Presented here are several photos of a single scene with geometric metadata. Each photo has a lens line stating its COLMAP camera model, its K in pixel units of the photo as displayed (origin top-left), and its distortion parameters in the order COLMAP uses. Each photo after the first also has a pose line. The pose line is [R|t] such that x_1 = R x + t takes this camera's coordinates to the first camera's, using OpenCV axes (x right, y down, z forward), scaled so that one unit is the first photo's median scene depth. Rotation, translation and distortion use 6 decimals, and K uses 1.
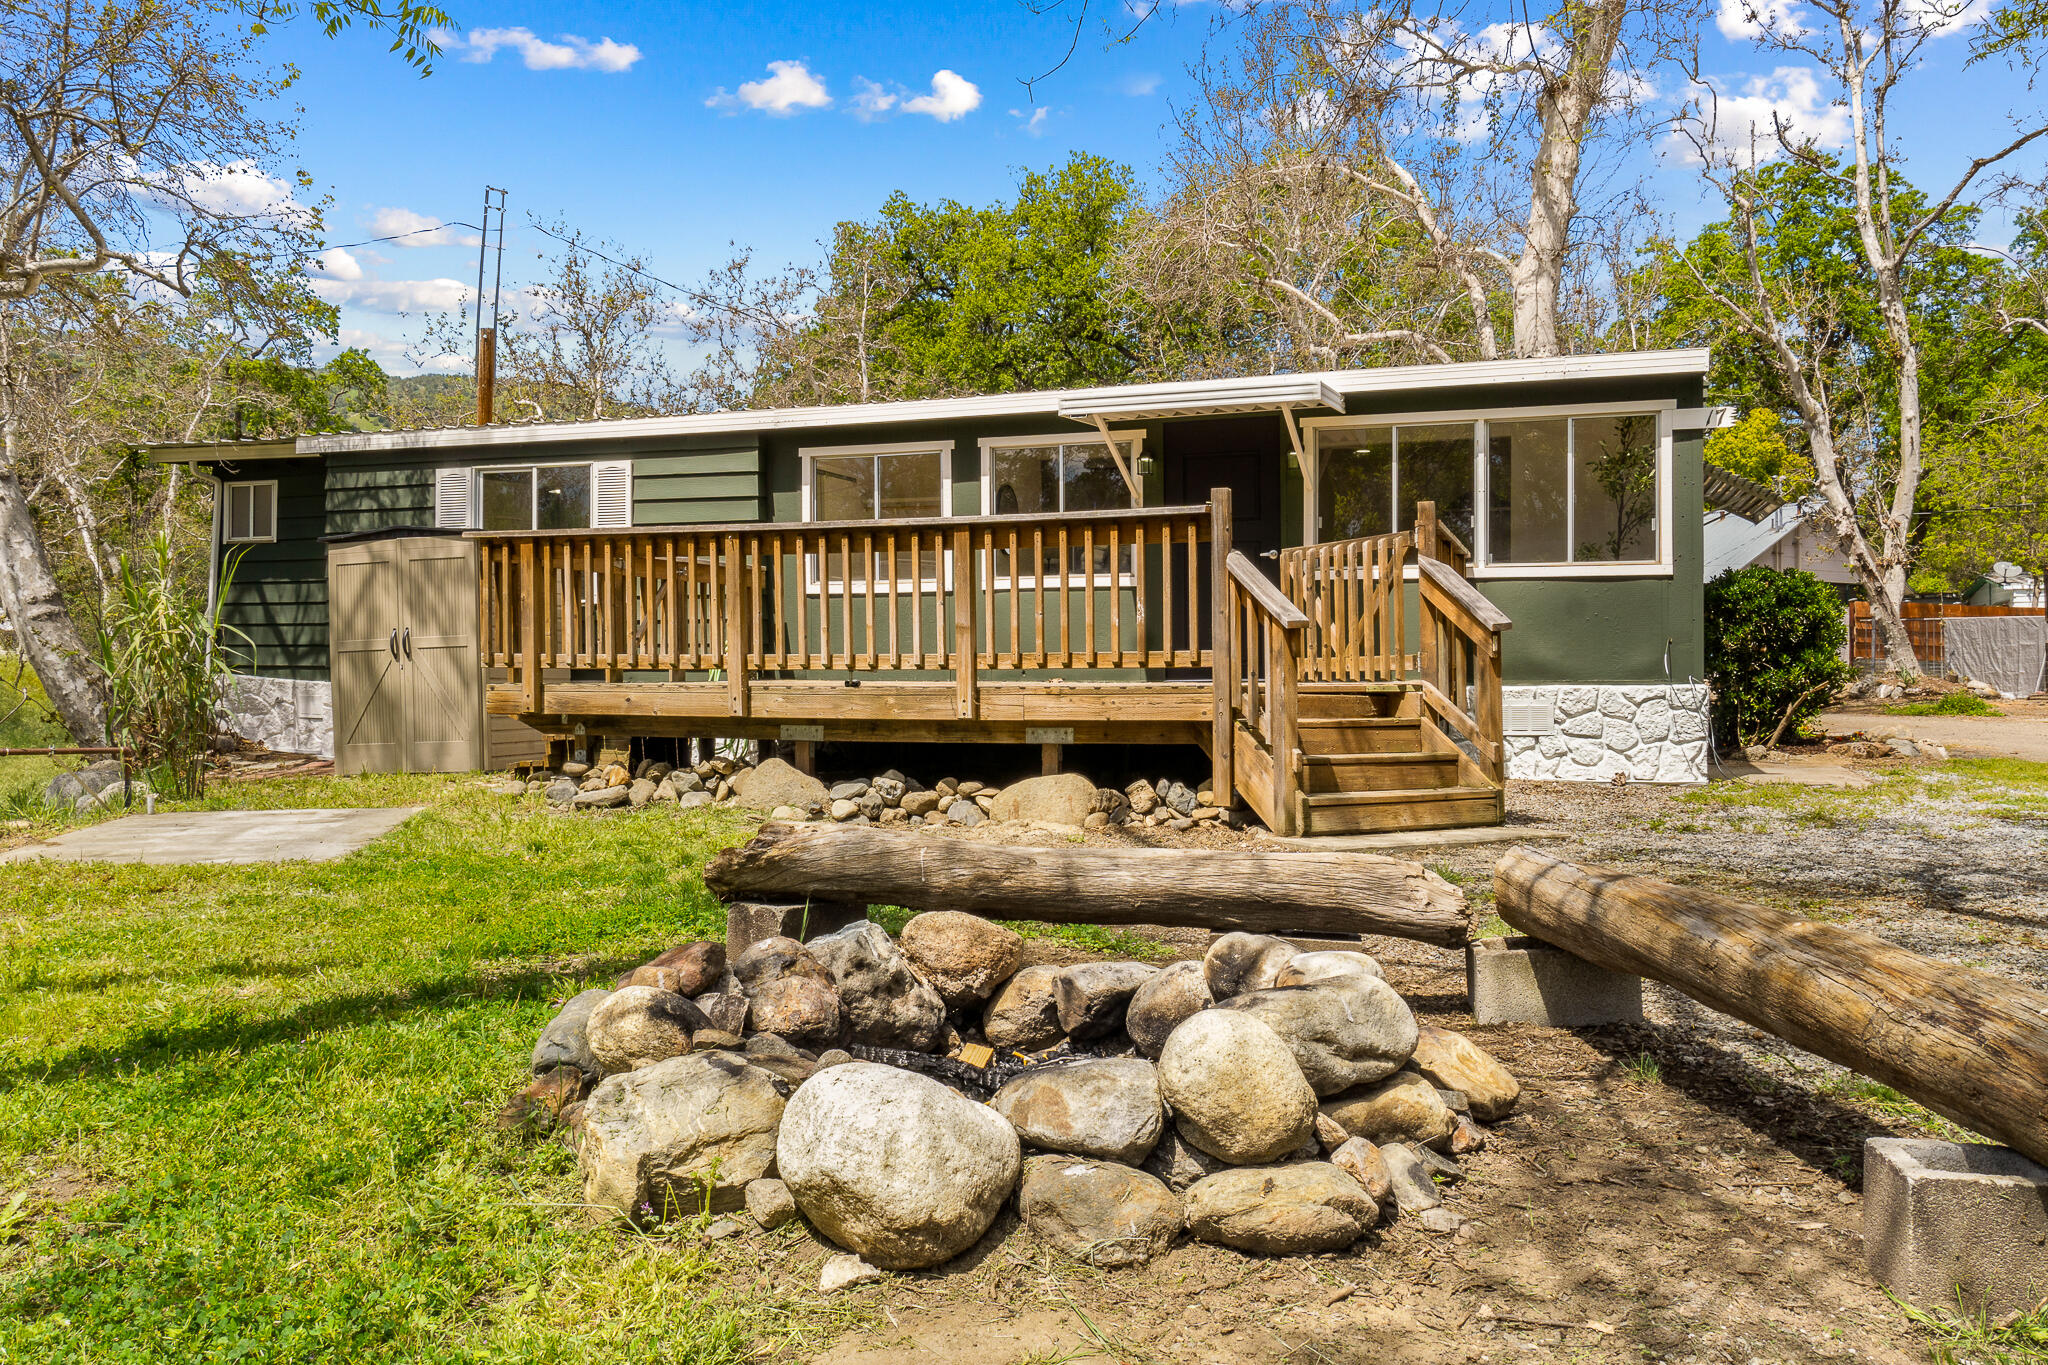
lens RADIAL K [[1602.1, 0, 1024.0], [0, 1602.1, 682.5], [0, 0, 1]] dist [0.001835, 0.004195]
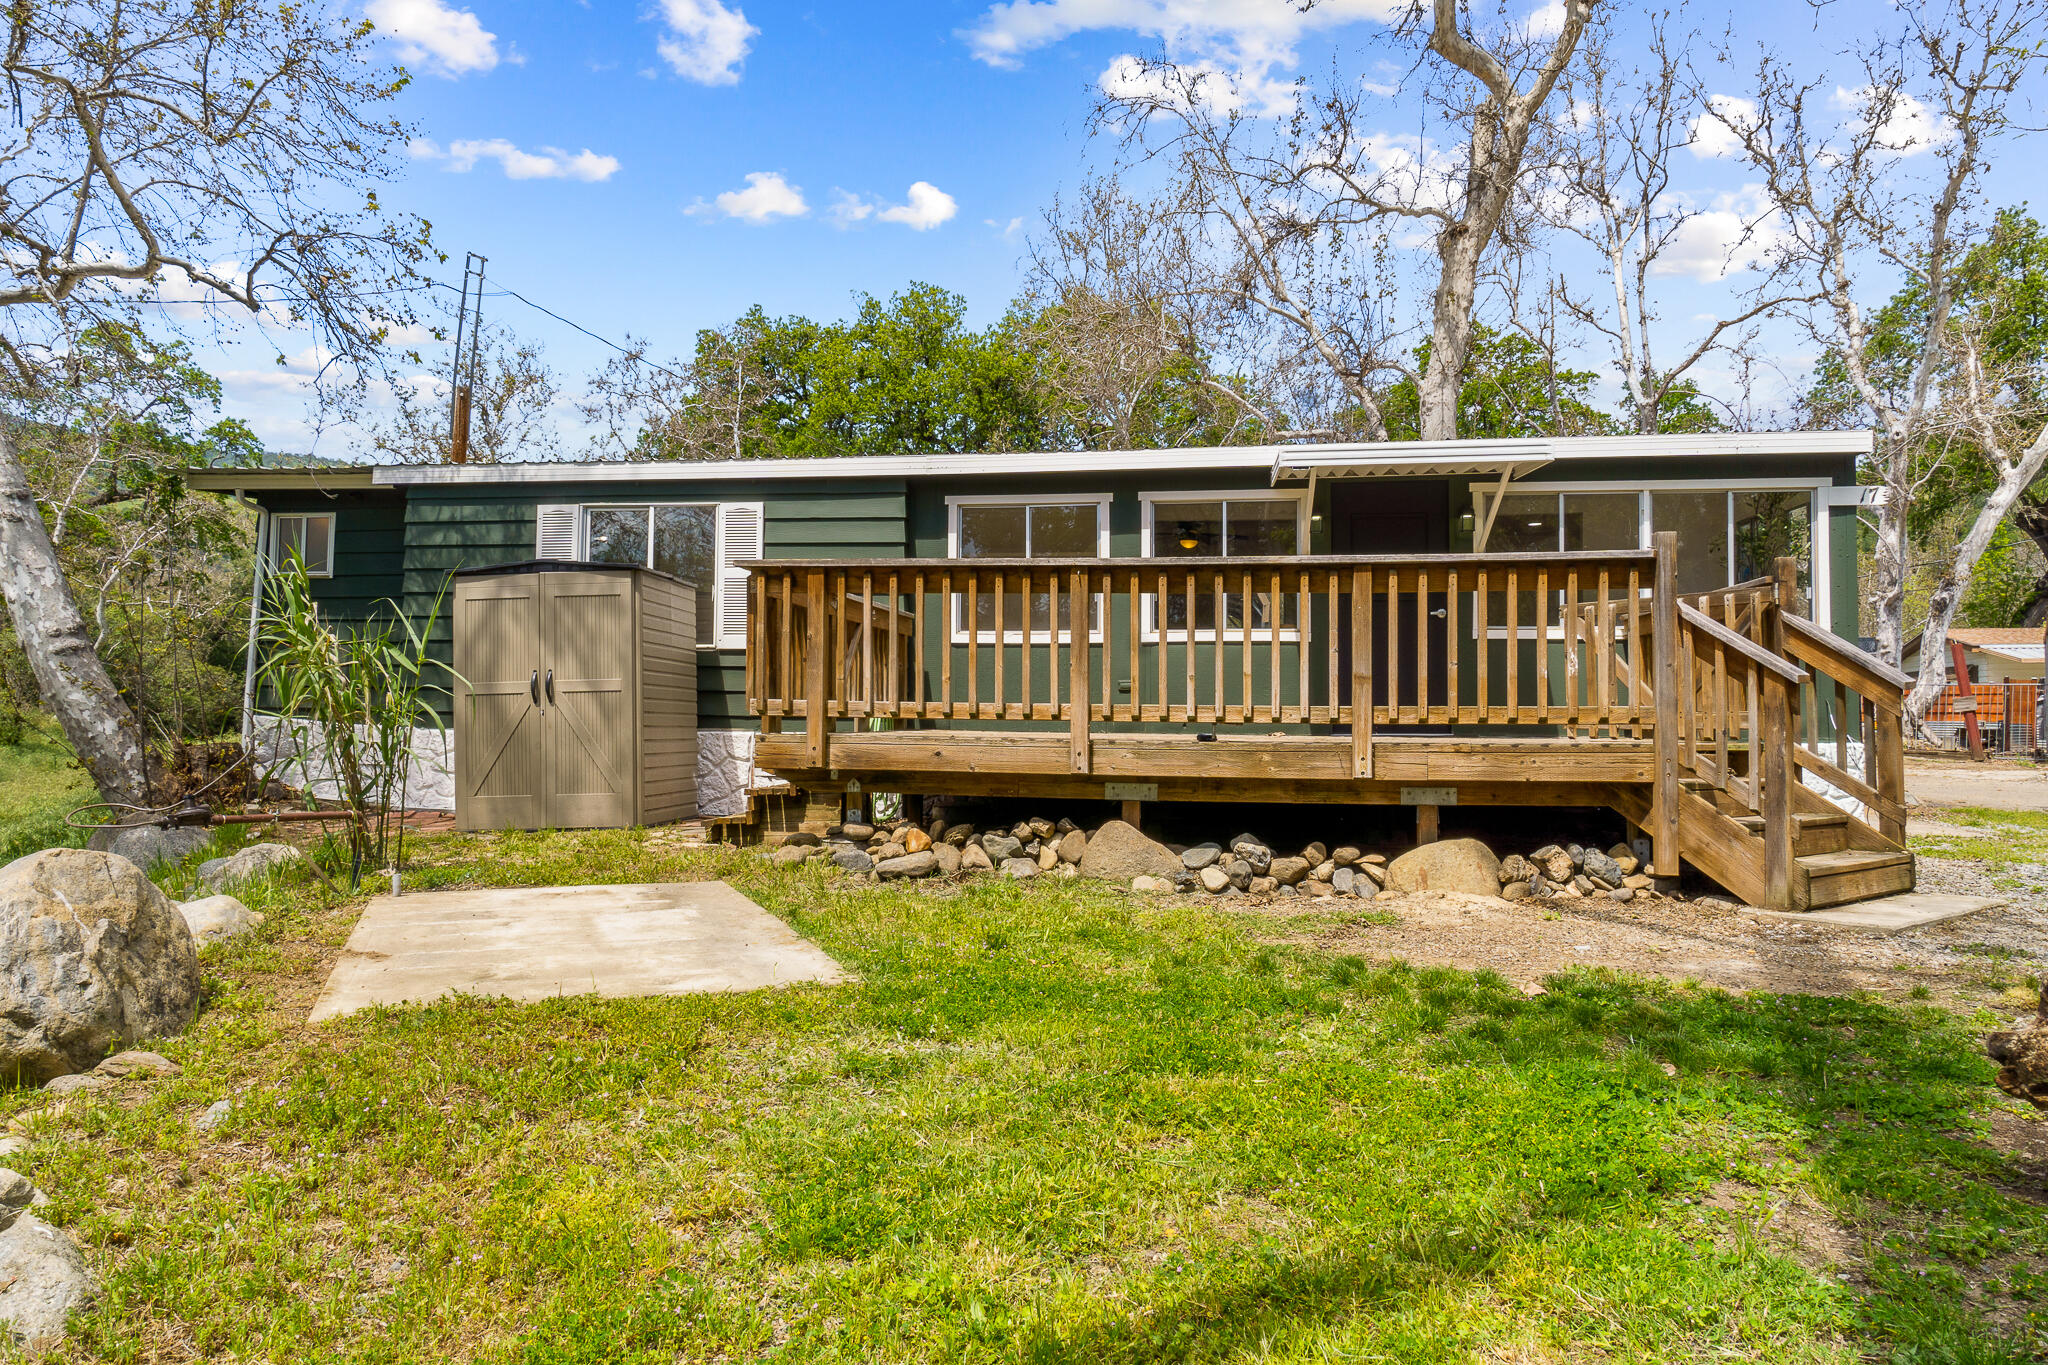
lens RADIAL K [[1303.5, 0, 1024.0], [0, 1303.5, 682.5], [0, 0, 1]] dist [-0.001953, 0.000616]
pose [[0.984020, 0.015920, 0.177346, -0.241906], [-0.009567, 0.999283, -0.036621, -0.001851], [-0.177802, 0.034339, 0.983467, 0.209902]]
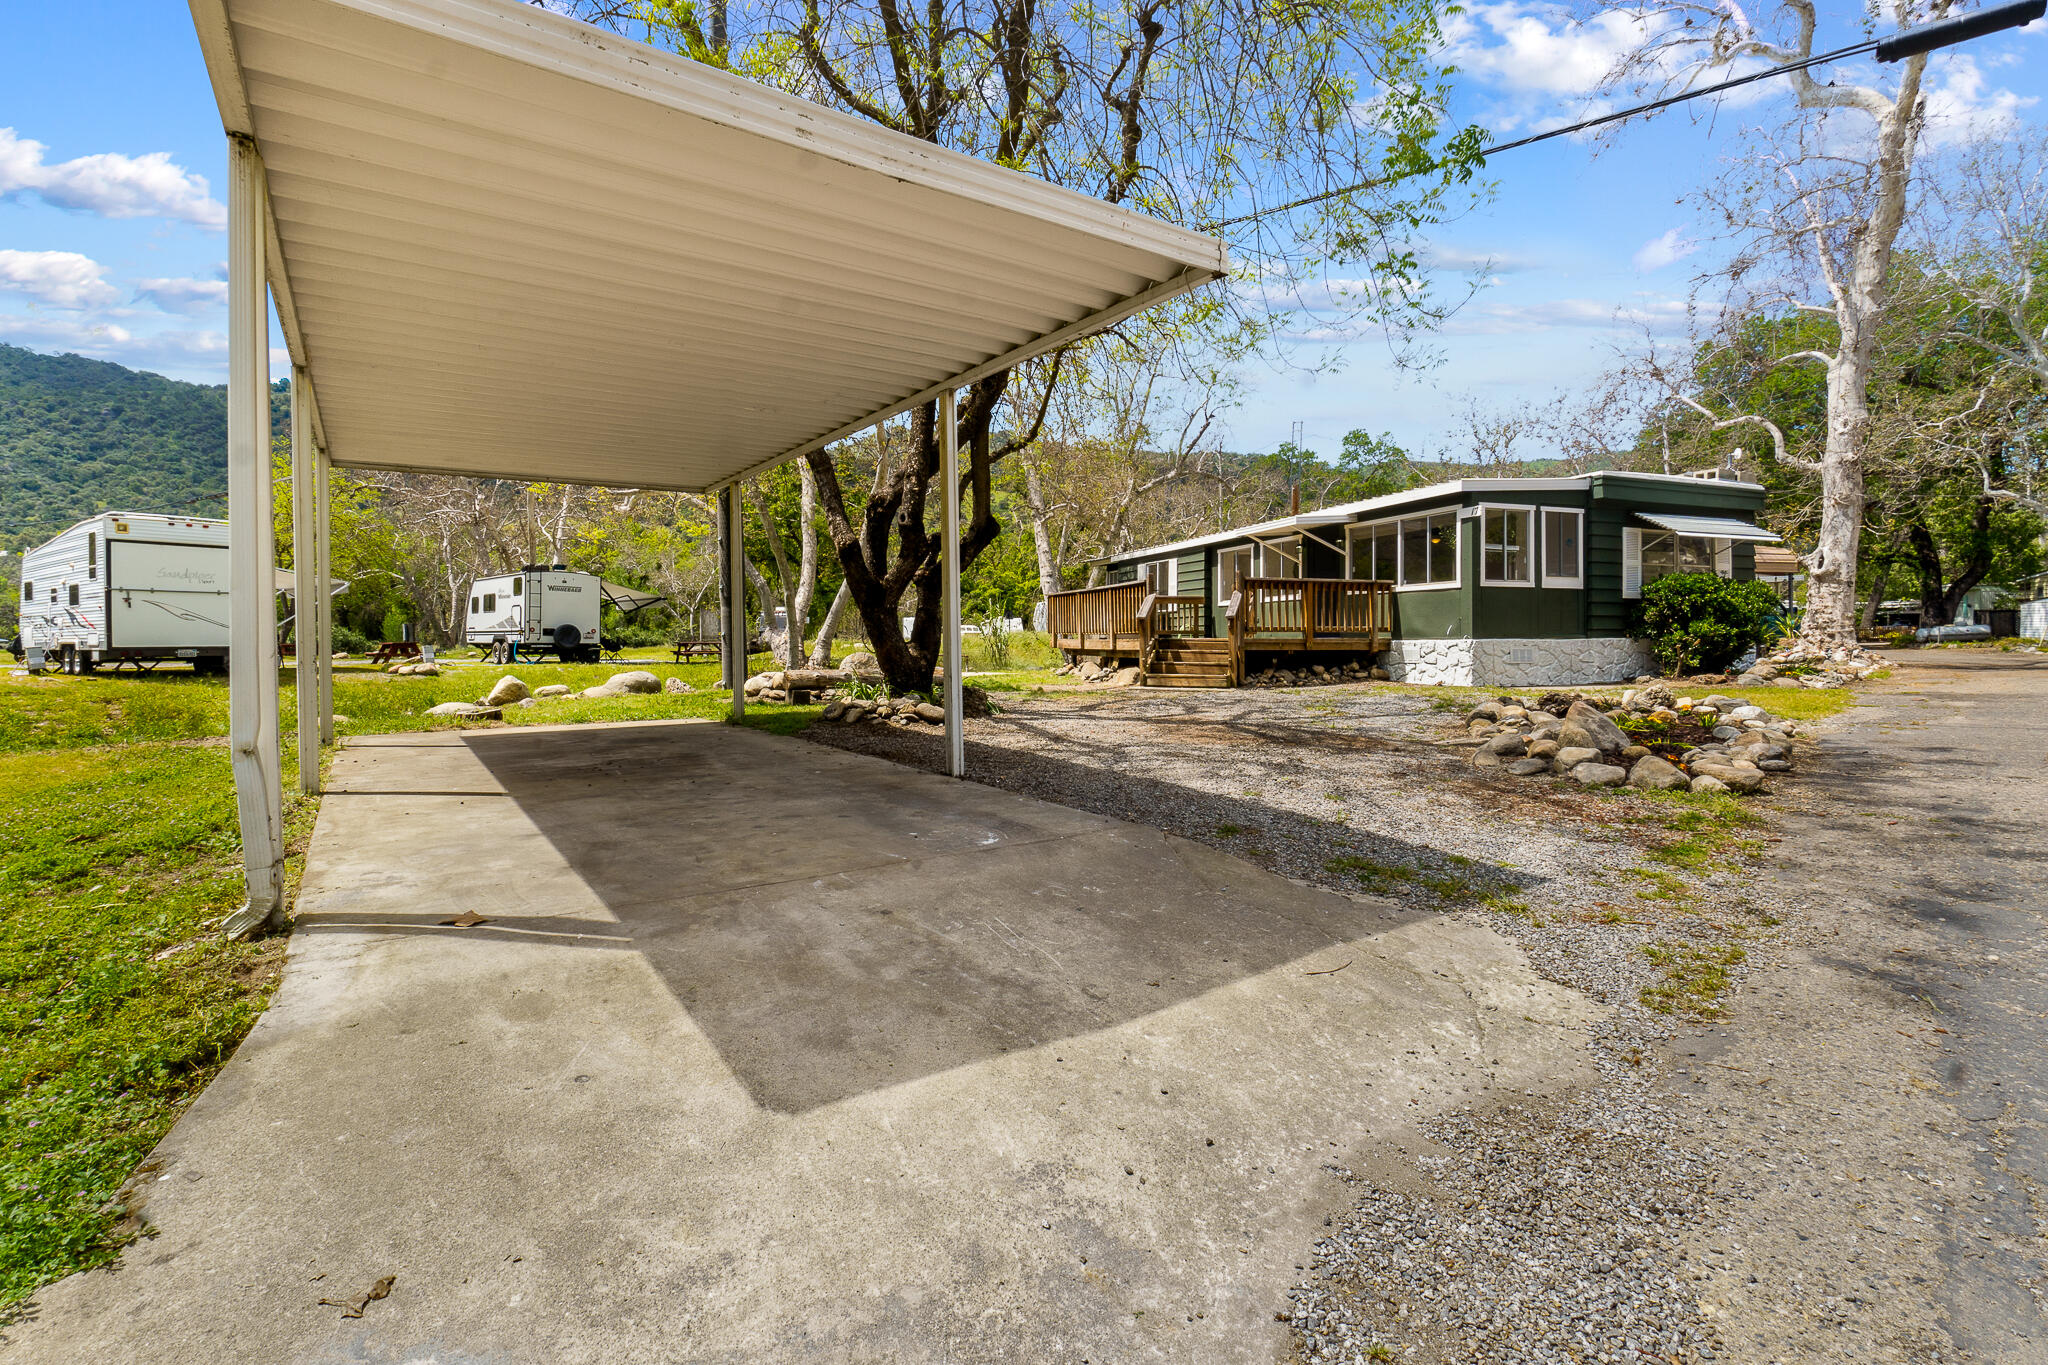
lens RADIAL K [[920.1, 0, 1022.9], [0, 920.1, 646.9], [0, 0, 1]] dist [-0.002326, -0.000174]
pose [[0.615735, 0.005007, -0.787937, 0.870568], [-0.007130, 0.999974, 0.000782, 0.012241], [0.787921, 0.005137, 0.615755, -0.170462]]
